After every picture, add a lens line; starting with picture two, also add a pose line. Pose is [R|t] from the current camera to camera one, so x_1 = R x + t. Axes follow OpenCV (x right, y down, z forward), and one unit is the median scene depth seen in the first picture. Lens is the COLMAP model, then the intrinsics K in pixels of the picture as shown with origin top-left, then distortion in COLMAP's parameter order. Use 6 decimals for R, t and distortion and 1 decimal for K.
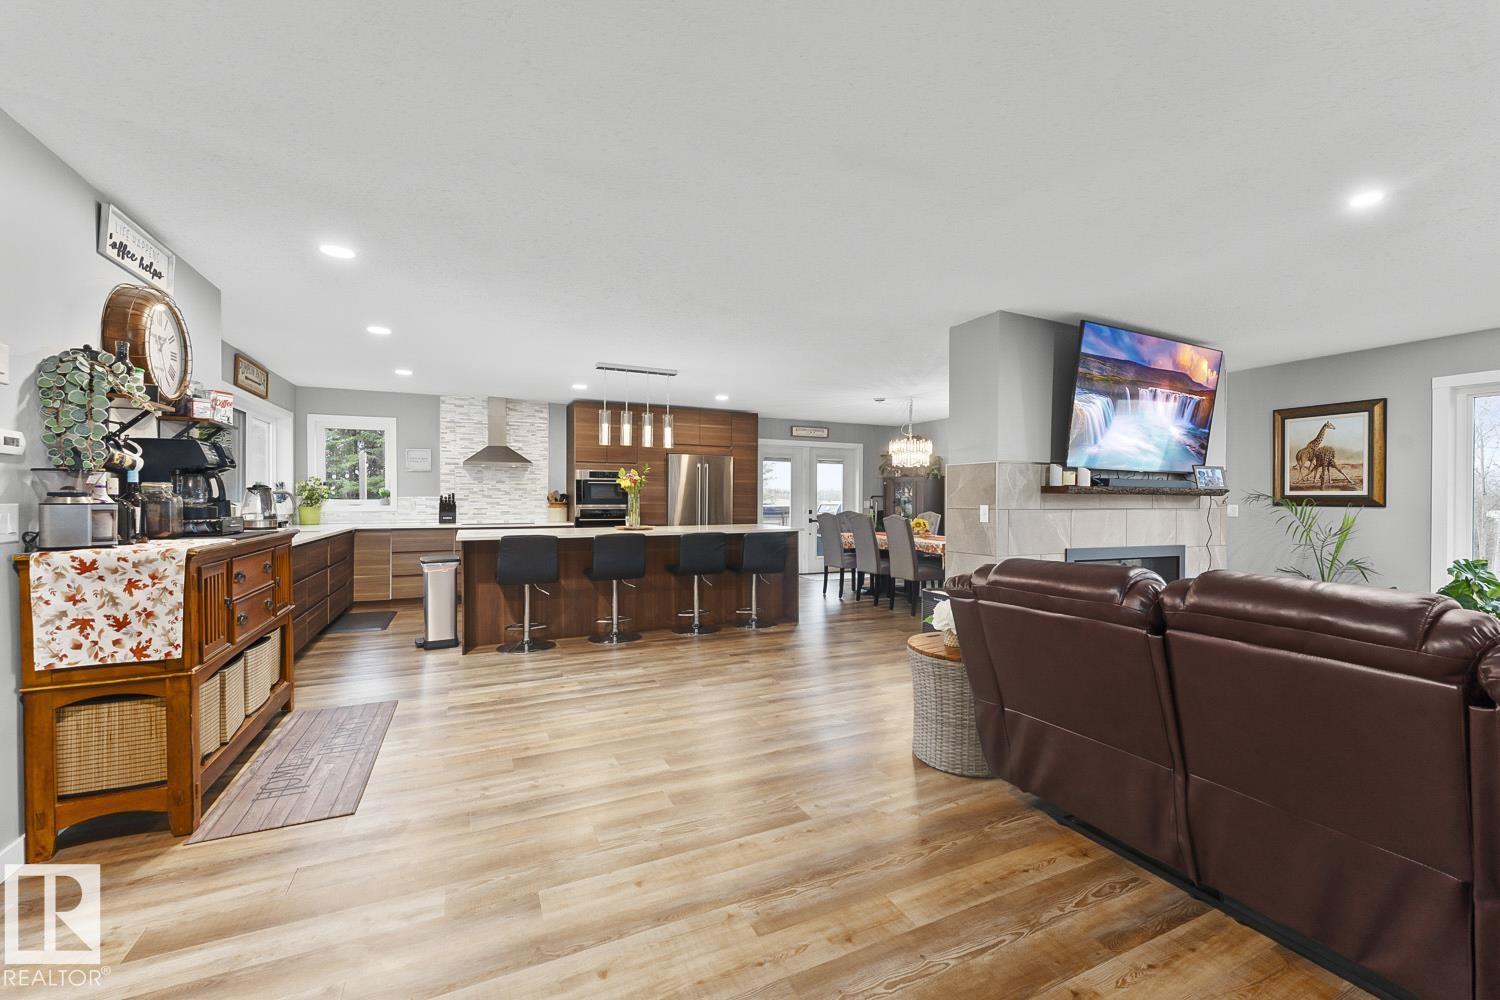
lens RADIAL K [[602.8, 0, 745.7], [0, 602.8, 503.8], [0, 0, 1]] dist [0.001103, 0.000188]
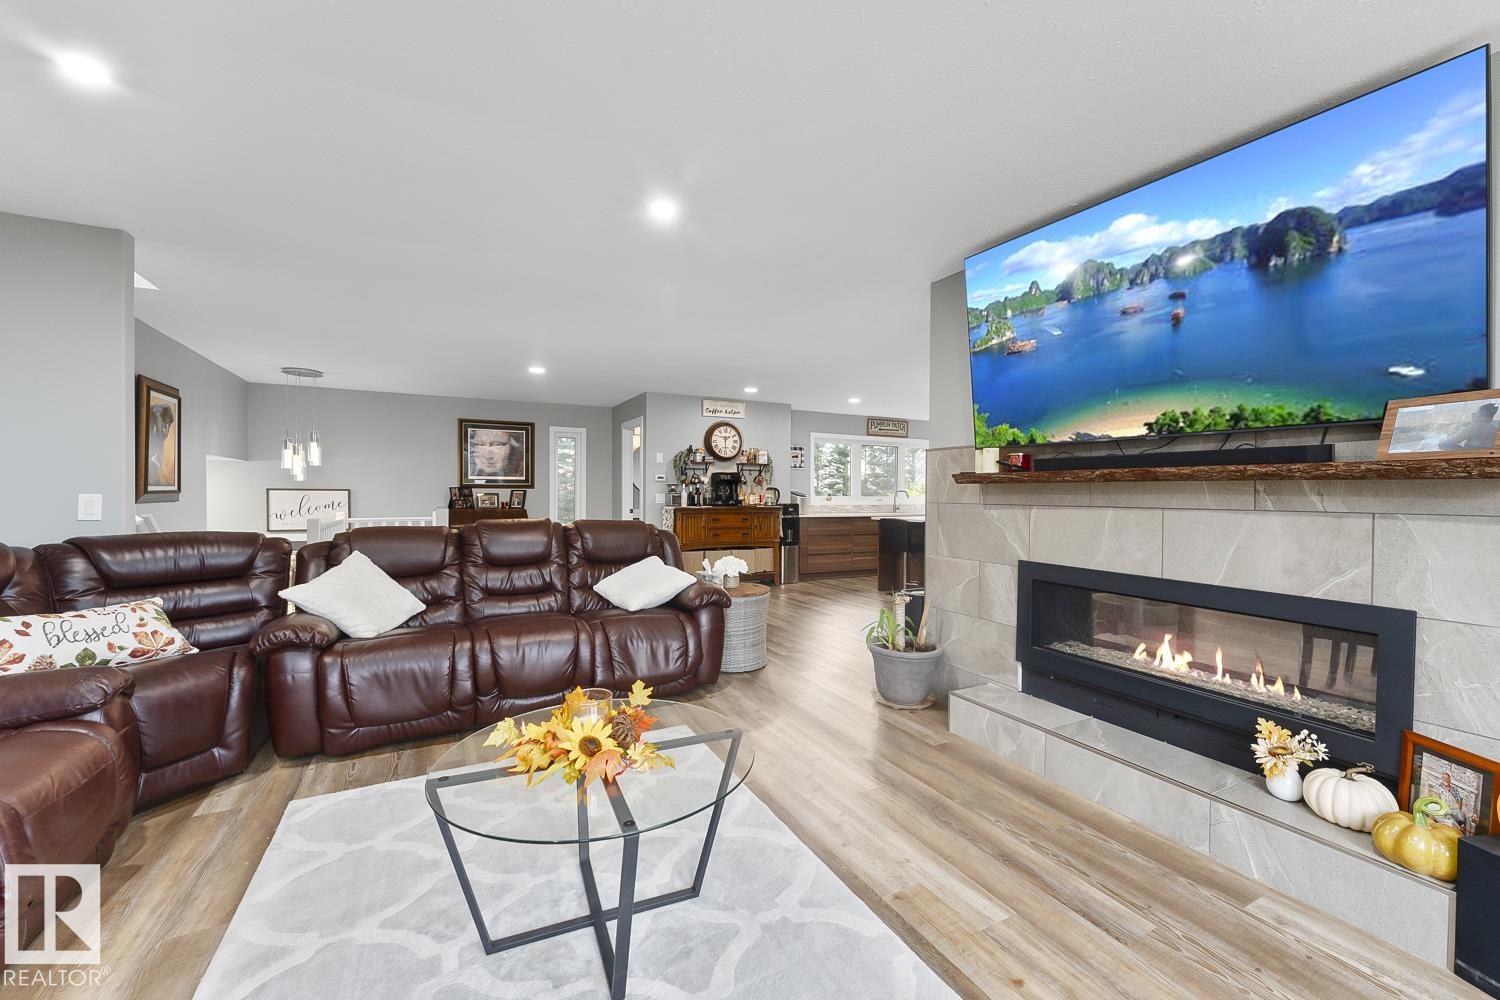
lens RADIAL K [[596.8, 0, 752.9], [0, 596.8, 497.3], [0, 0, 1]] dist [0.001217, 0.000256]
pose [[0.049156, 0.002562, -0.998788, 0.994151], [-0.016302, 0.999866, 0.001763, 0.003200], [0.998658, 0.016195, 0.049192, 0.525335]]
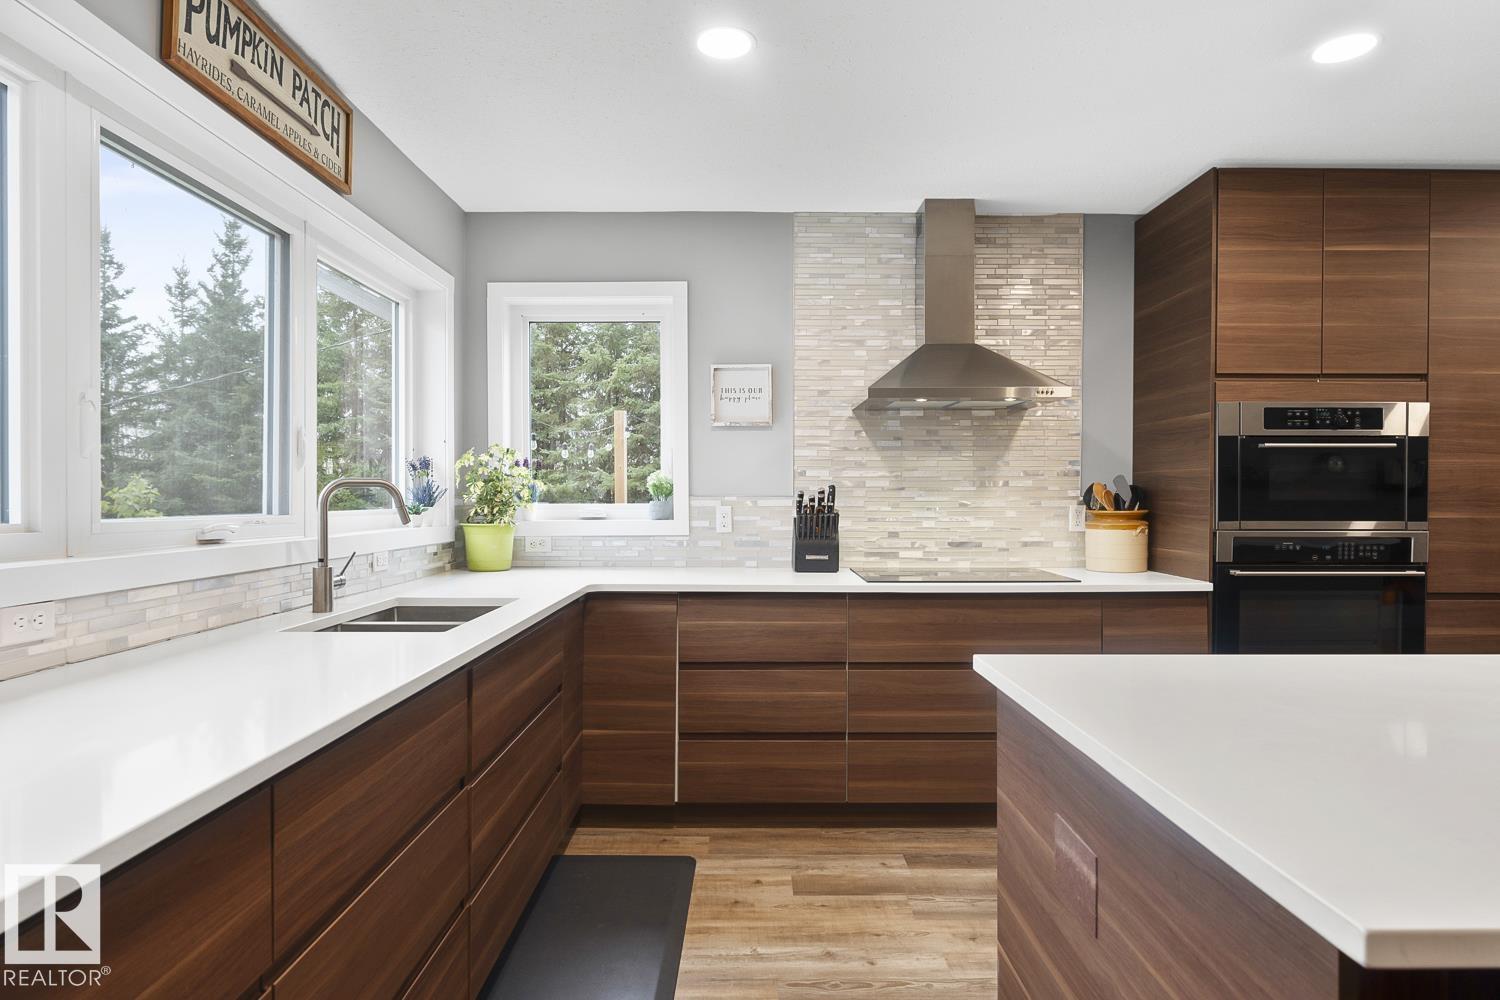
lens RADIAL K [[865.0, 0, 752.3], [0, 865.0, 503.7], [0, 0, 1]] dist [-0.001665, -0.001325]
pose [[0.910294, -0.000085, -0.413961, -0.449437], [-0.001376, 0.999994, -0.003231, -0.007848], [0.413959, 0.003510, 0.910289, 0.741162]]
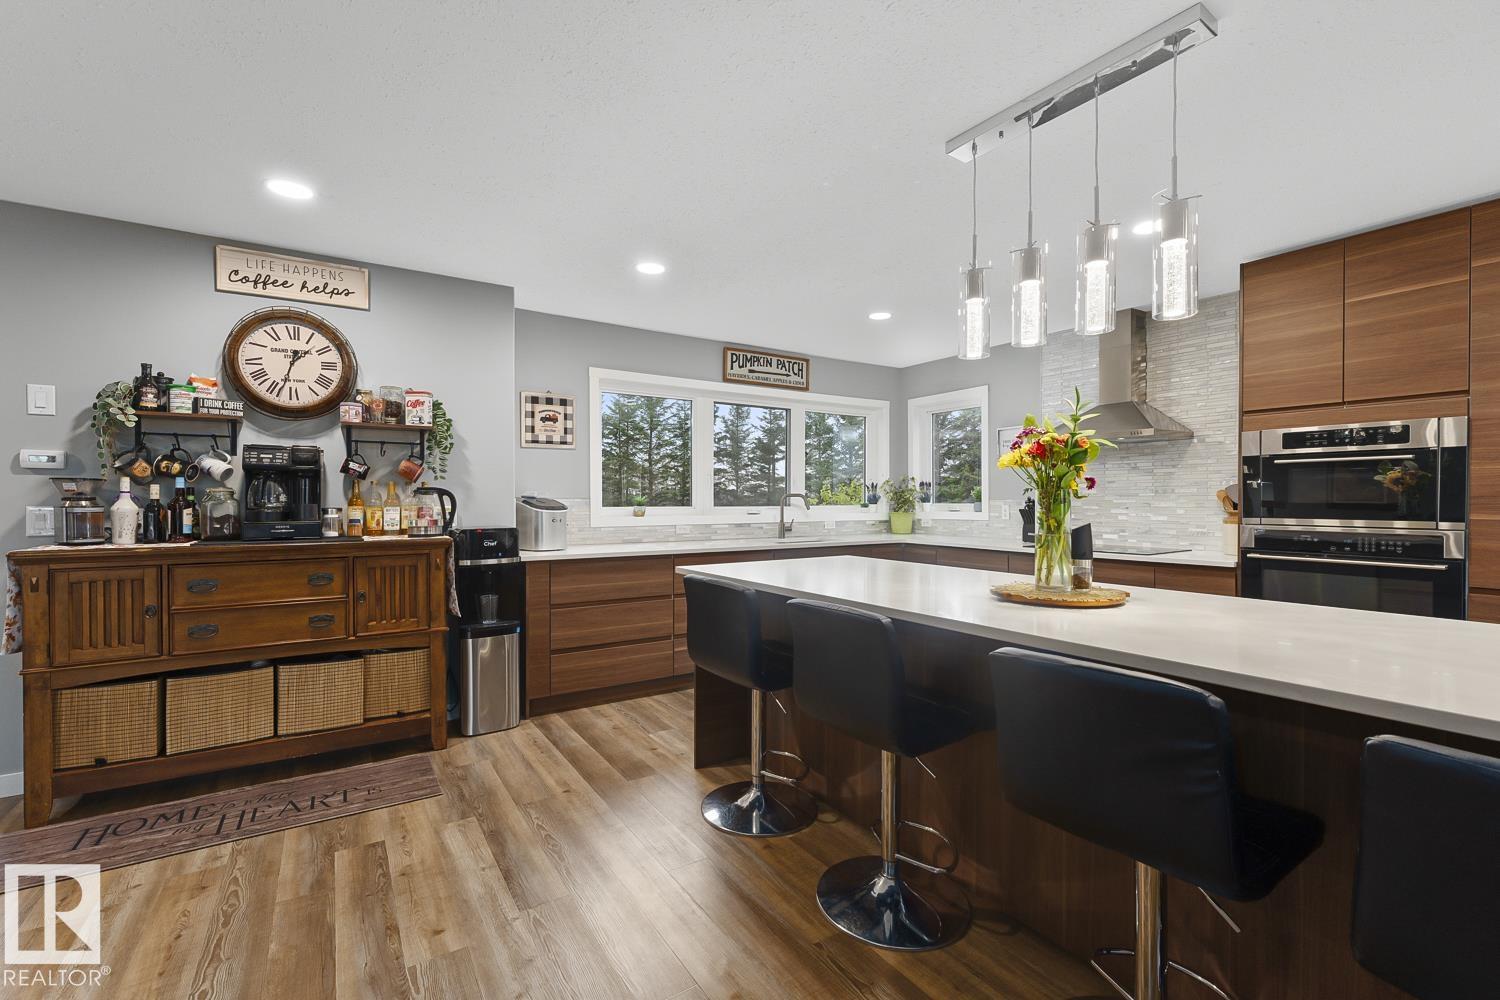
lens RADIAL K [[643.2, 0, 753.3], [0, 643.2, 502.7], [0, 0, 1]] dist [-0.002114, -0.000383]
pose [[0.149786, 0.001512, -0.988717, 0.143395], [-0.009117, 0.999958, 0.000147, -0.008419], [0.988676, 0.008992, 0.149793, 0.862843]]
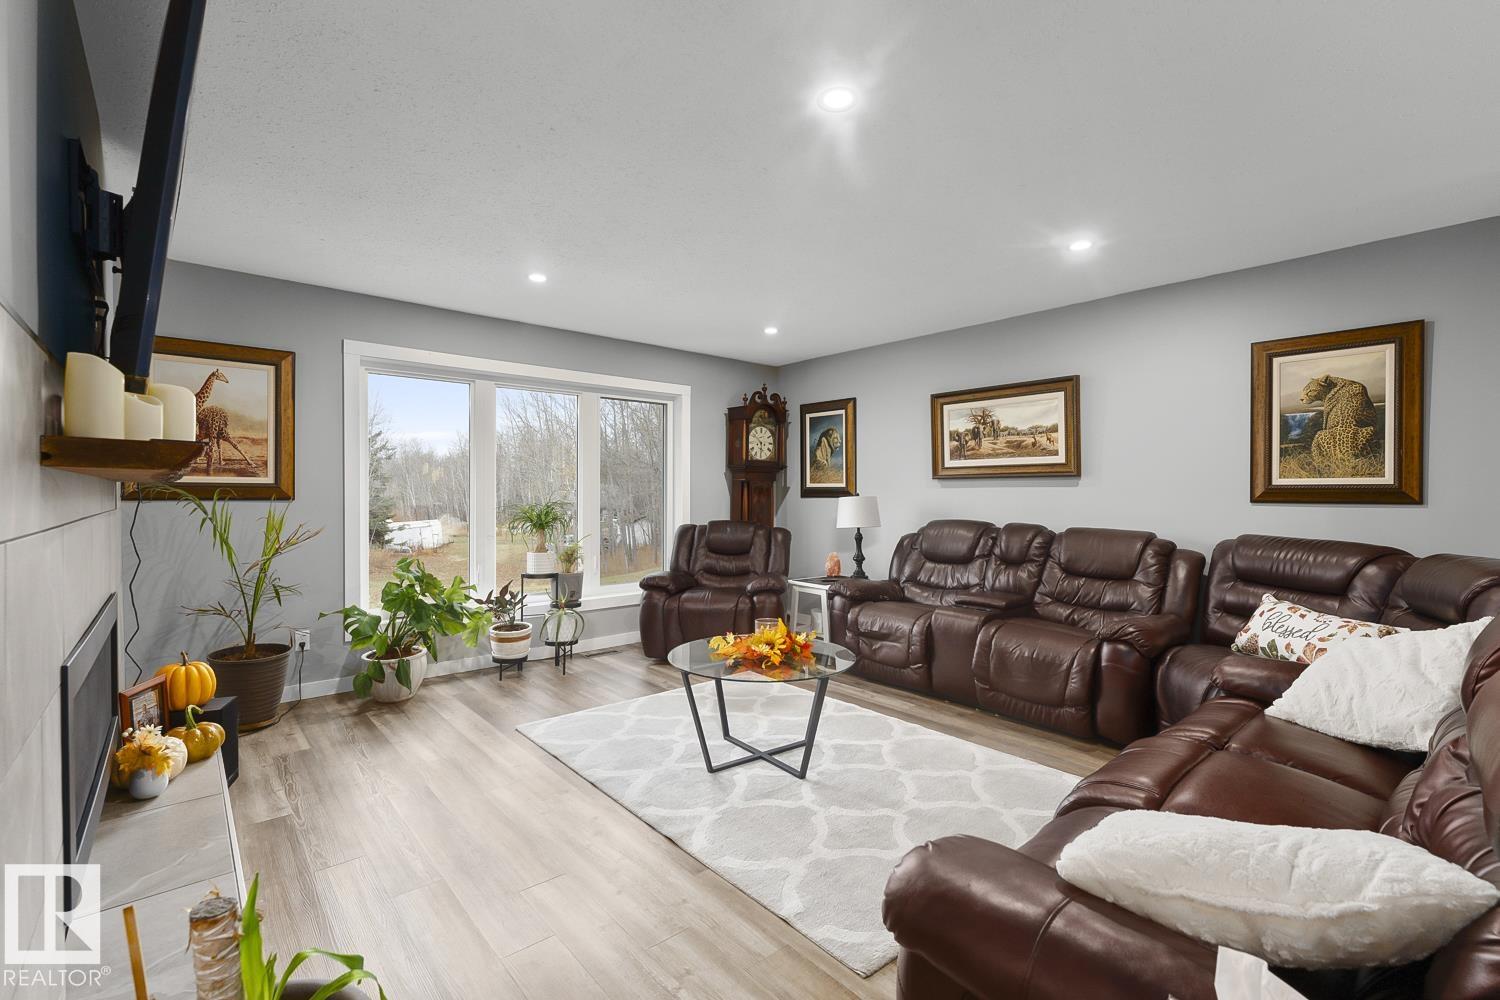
lens RADIAL K [[654.6, 0, 753.5], [0, 654.6, 497.8], [0, 0, 1]] dist [-0.000689, 0.000236]
pose [[-0.284672, -0.011620, 0.958555, 0.121752], [0.004161, 0.999902, 0.013357, -0.005215], [-0.958616, 0.007790, -0.284596, 0.633347]]
